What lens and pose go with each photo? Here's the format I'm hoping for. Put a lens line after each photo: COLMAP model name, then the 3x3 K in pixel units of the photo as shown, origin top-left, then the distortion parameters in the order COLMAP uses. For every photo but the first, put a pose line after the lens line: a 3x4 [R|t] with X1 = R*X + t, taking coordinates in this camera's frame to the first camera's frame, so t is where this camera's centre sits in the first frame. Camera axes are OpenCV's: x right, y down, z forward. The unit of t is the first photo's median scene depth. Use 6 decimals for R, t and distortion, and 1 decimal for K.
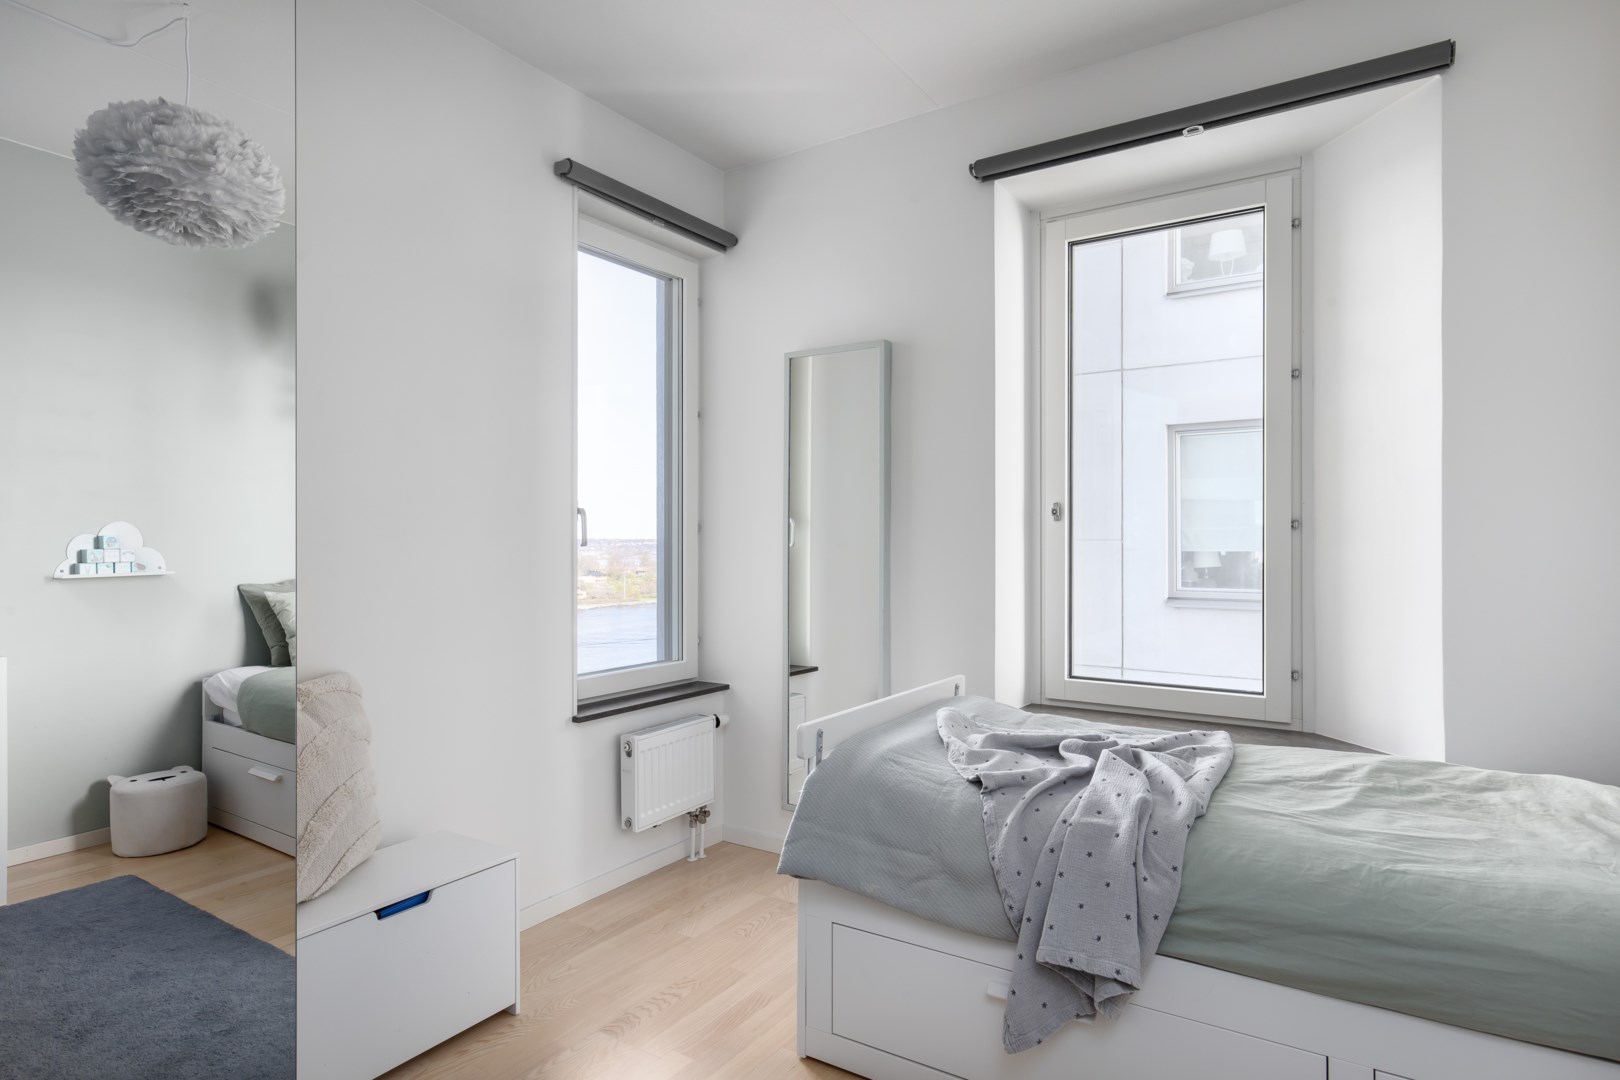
lens RADIAL K [[890.5, 0, 813.3], [0, 890.5, 537.6], [0, 0, 1]] dist [0.008014, -0.003689]
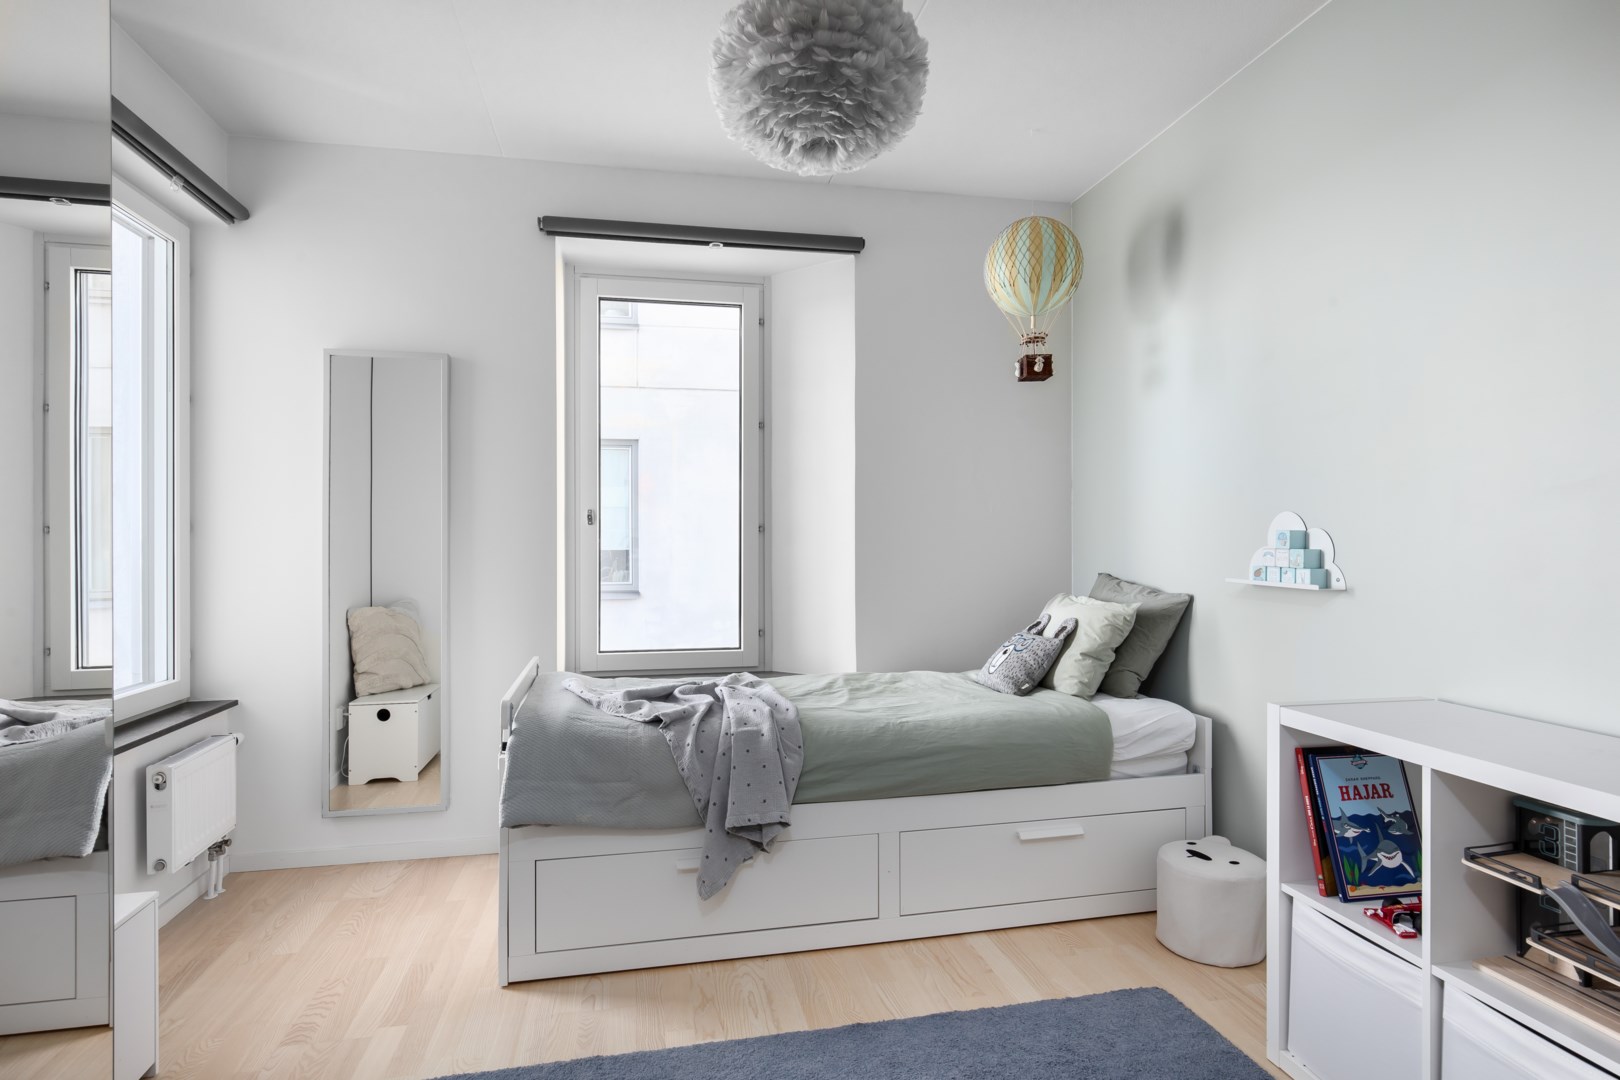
lens RADIAL K [[890.5, 0, 803.7], [0, 890.5, 548.0], [0, 0, 1]] dist [0.008014, -0.003689]
pose [[0.703739, -0.007569, 0.710418, -0.615883], [0.000858, 0.999952, 0.009804, 0.001877], [-0.710458, -0.006290, 0.703712, -0.099440]]
